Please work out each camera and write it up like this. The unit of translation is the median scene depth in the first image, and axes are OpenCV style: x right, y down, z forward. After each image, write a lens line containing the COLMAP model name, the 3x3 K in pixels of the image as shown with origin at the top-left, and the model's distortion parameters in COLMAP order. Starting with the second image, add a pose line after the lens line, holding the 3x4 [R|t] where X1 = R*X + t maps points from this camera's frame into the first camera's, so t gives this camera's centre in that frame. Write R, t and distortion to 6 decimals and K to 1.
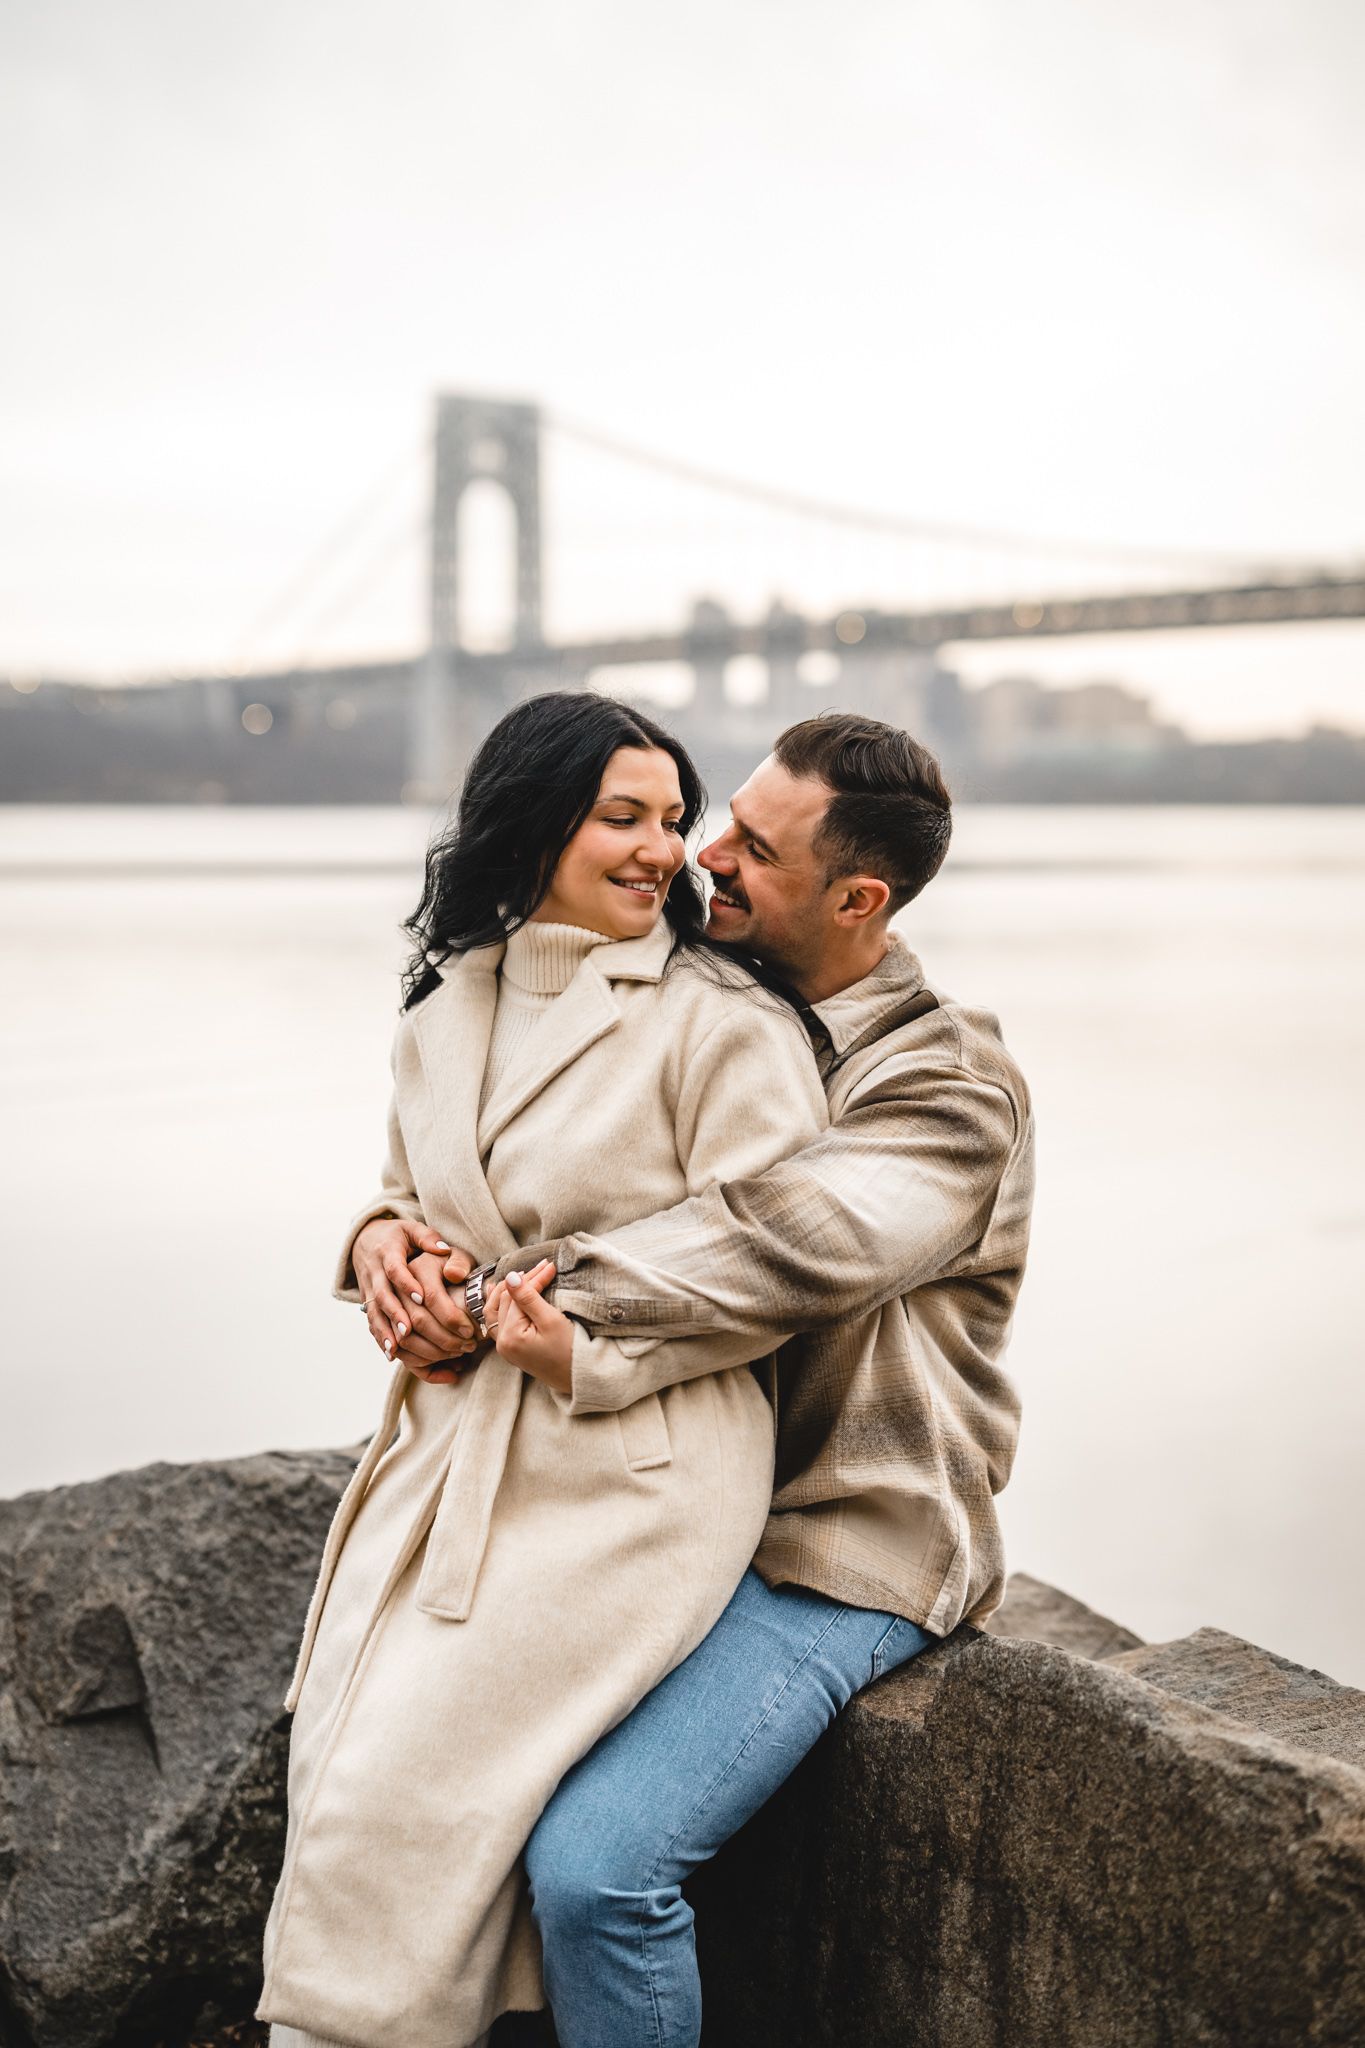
lens RADIAL K [[3014.8, 0, 684.9], [0, 3014.8, 1019.6], [0, 0, 1]] dist [0.013491, 0.066482]
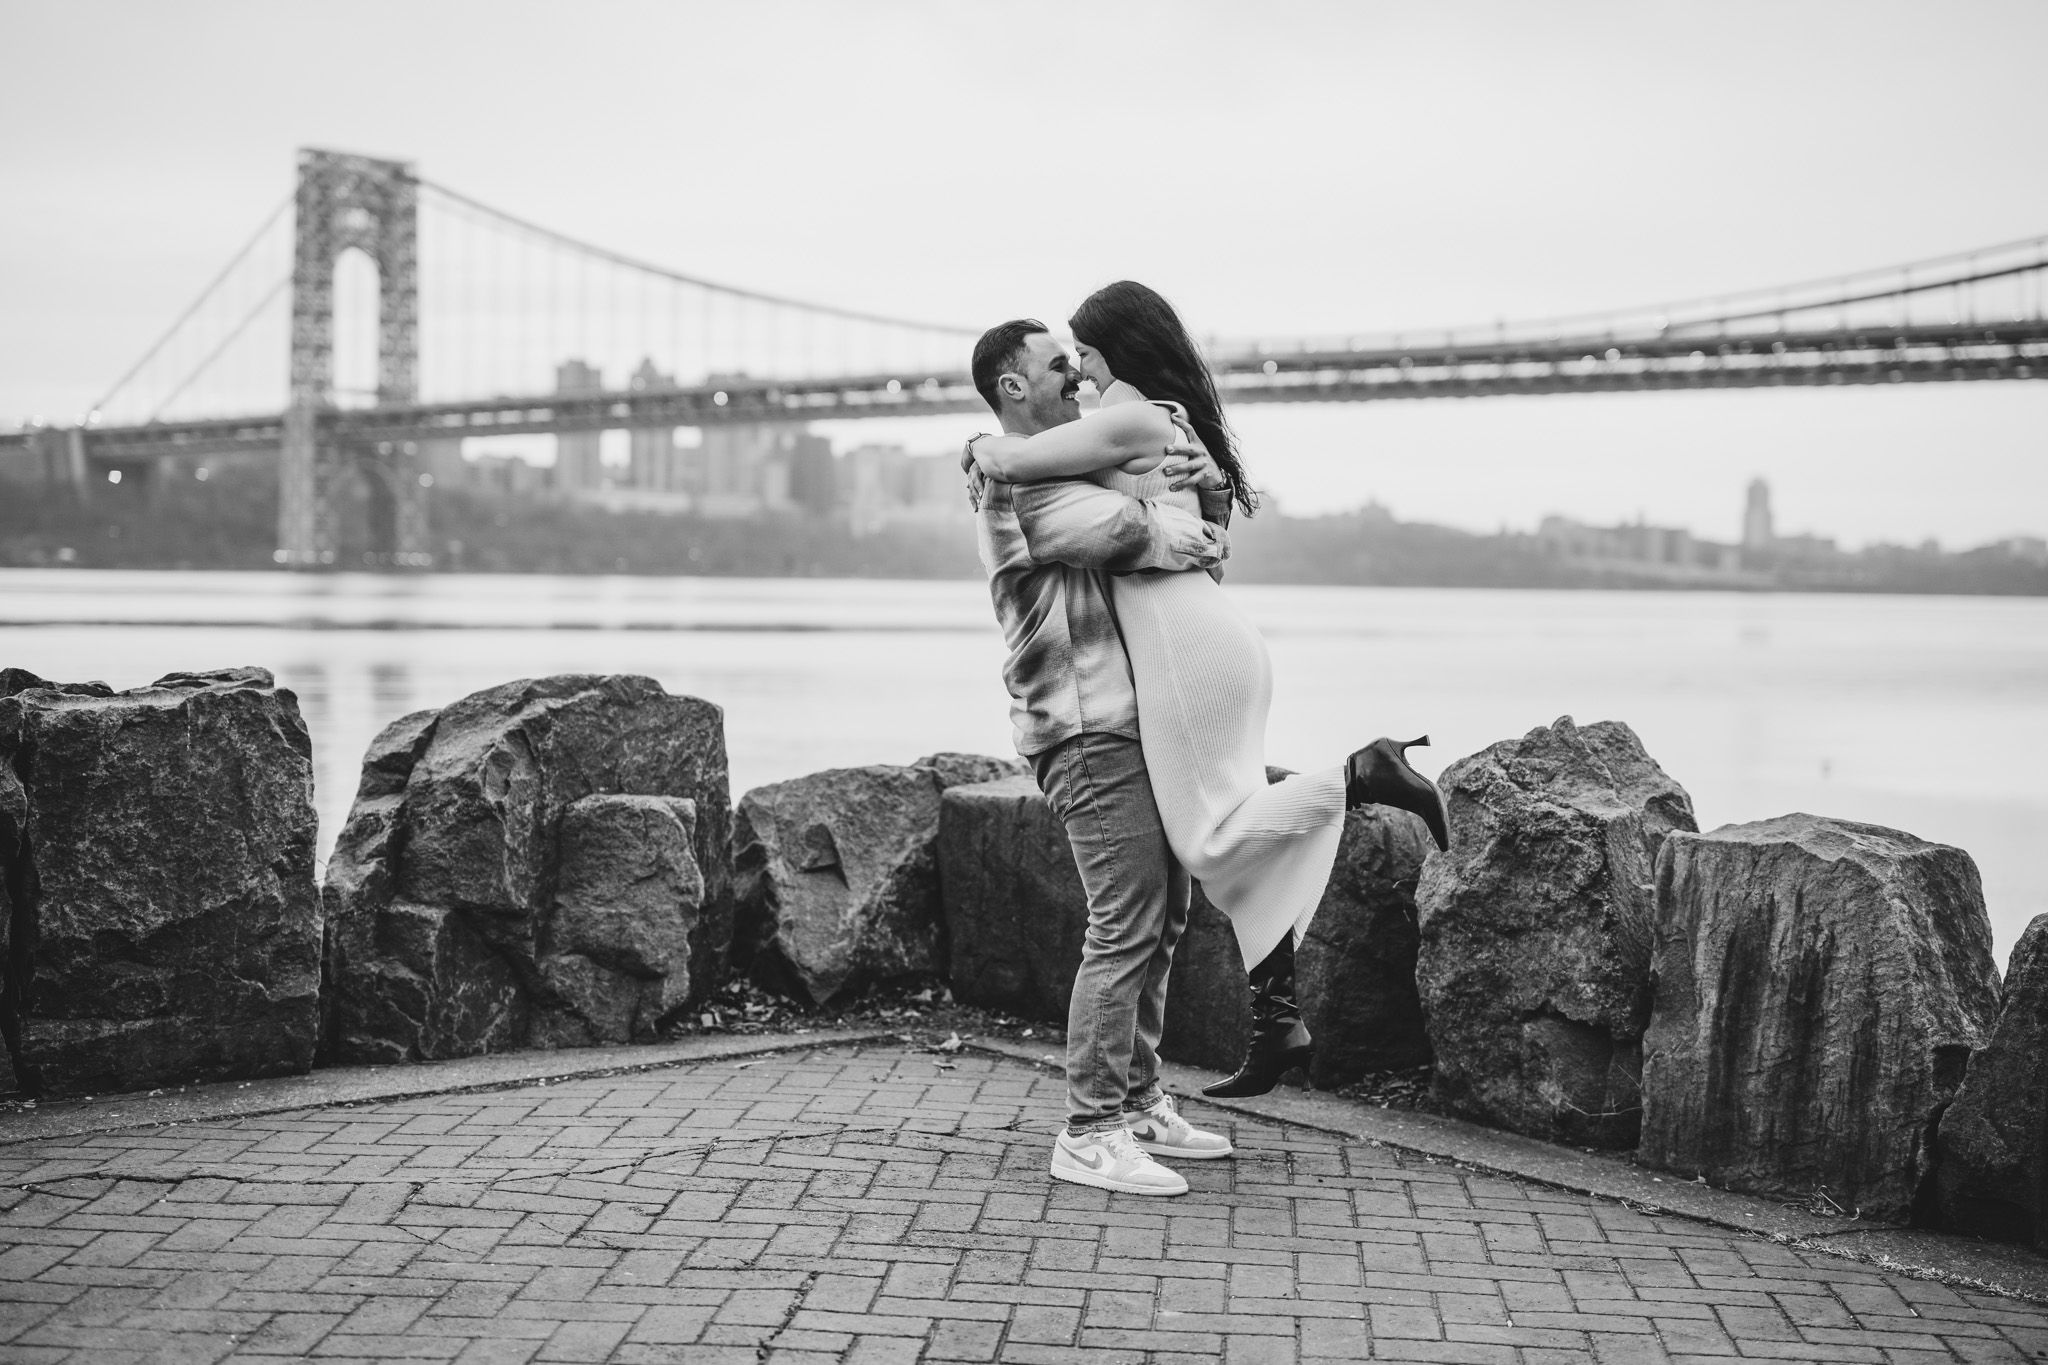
lens RADIAL K [[3014.8, 0, 1030.5], [0, 3014.8, 686.7], [0, 0, 1]] dist [0.013491, 0.066482]
pose [[0.986388, 0.006312, 0.164314, -0.415530], [-0.000817, 0.999439, -0.033485, 0.165959], [-0.164433, 0.032895, 0.985840, -1.339352]]
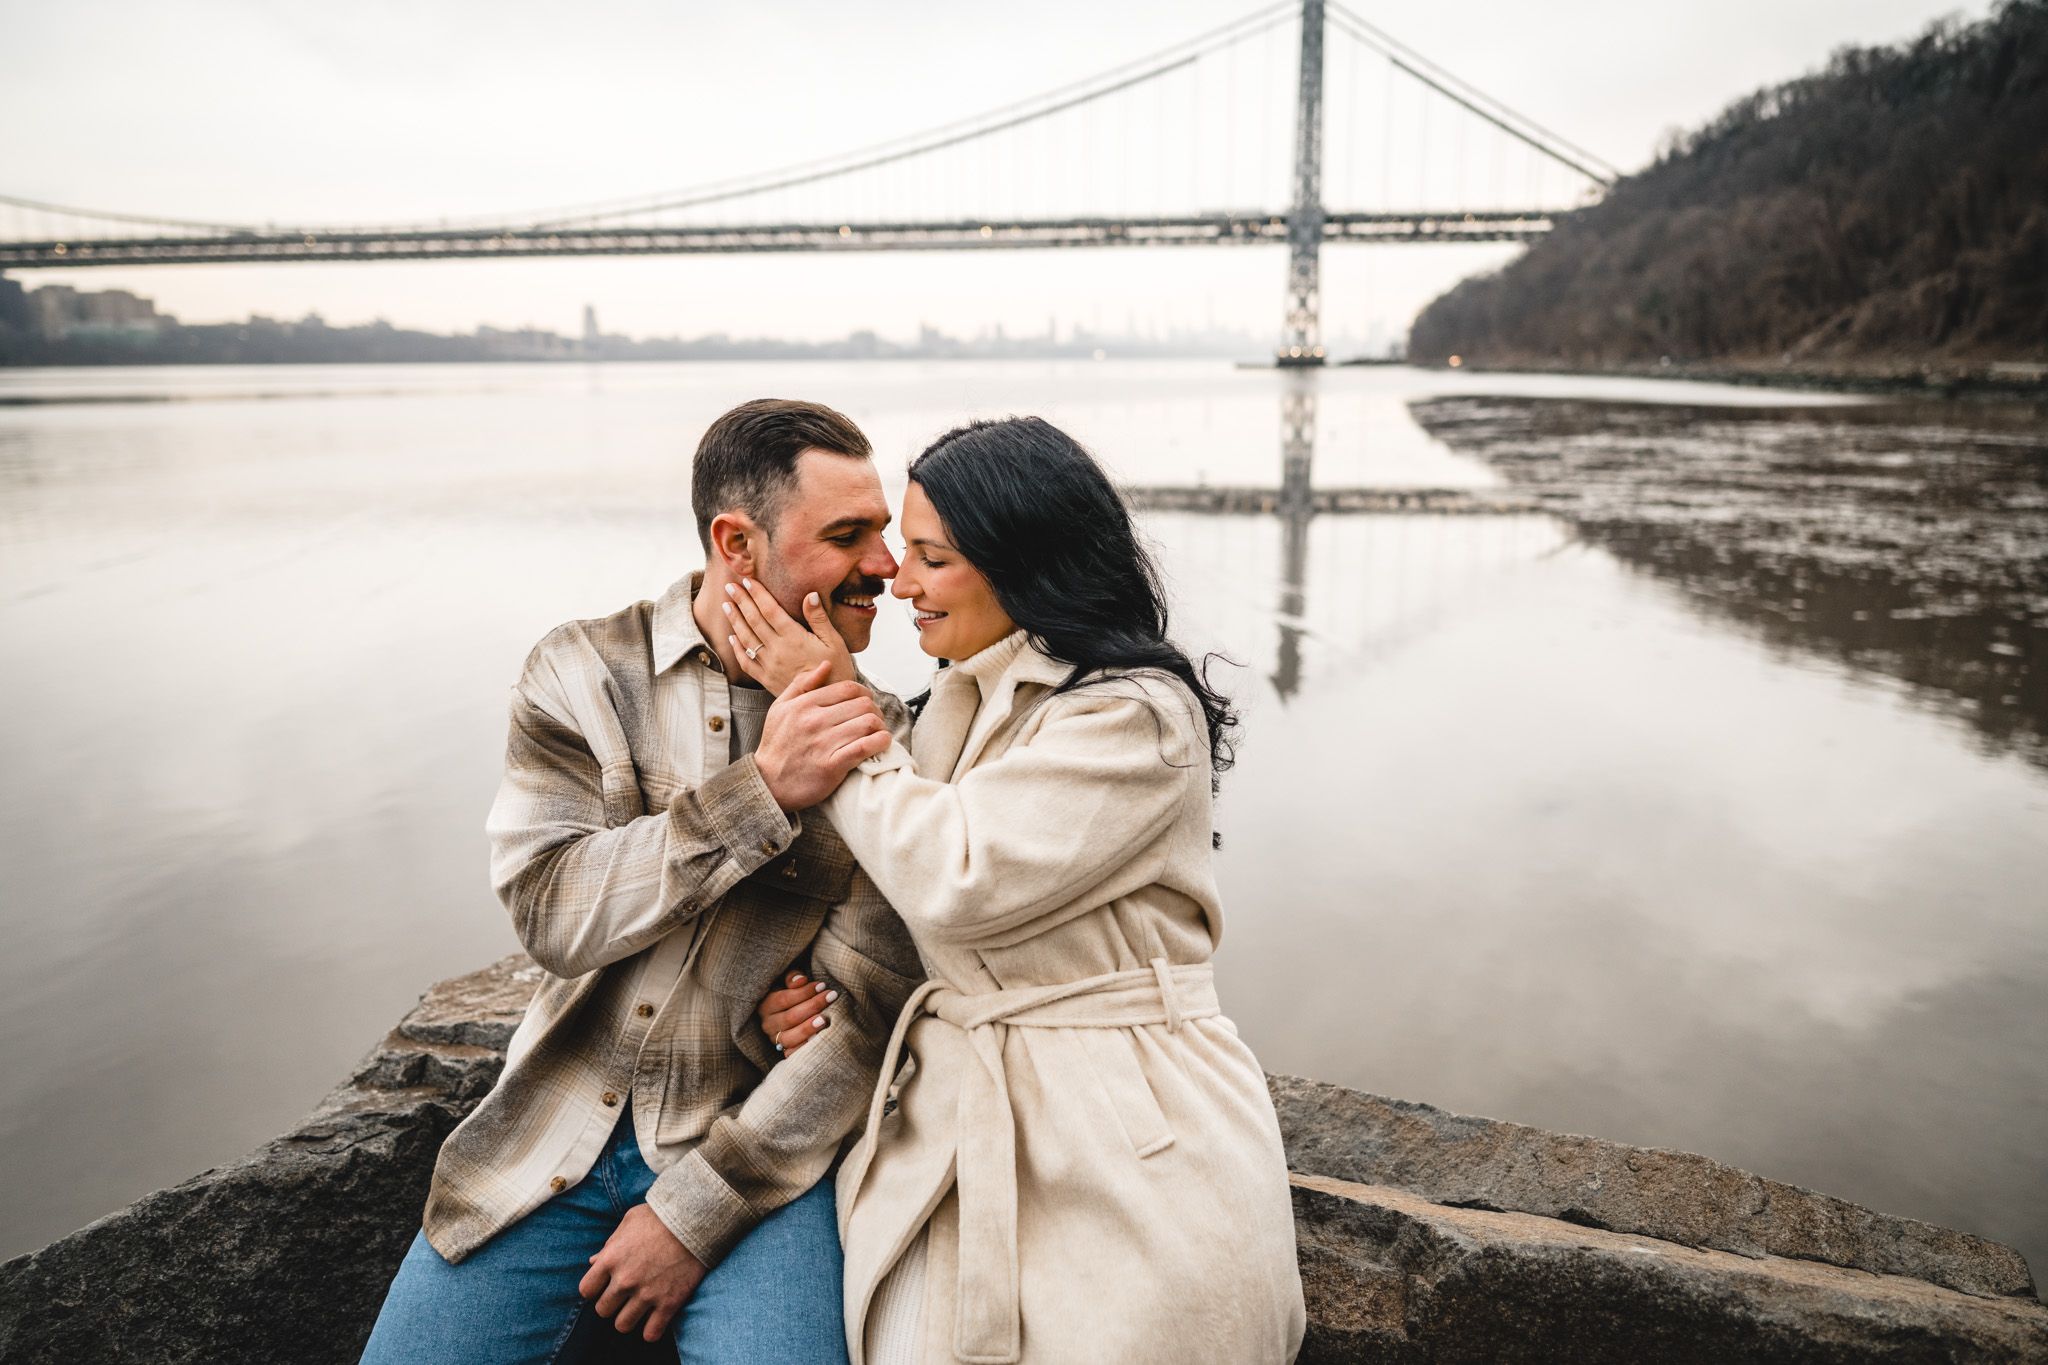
lens RADIAL K [[1407.1, 0, 1024.0], [0, 1407.1, 682.5], [0, 0, 1]] dist [-0.000034, 0.002525]
pose [[0.765503, -0.152133, 0.625189, -0.221181], [0.053450, 0.983323, 0.173835, -0.060742], [-0.641209, -0.099655, 0.760868, 0.553085]]
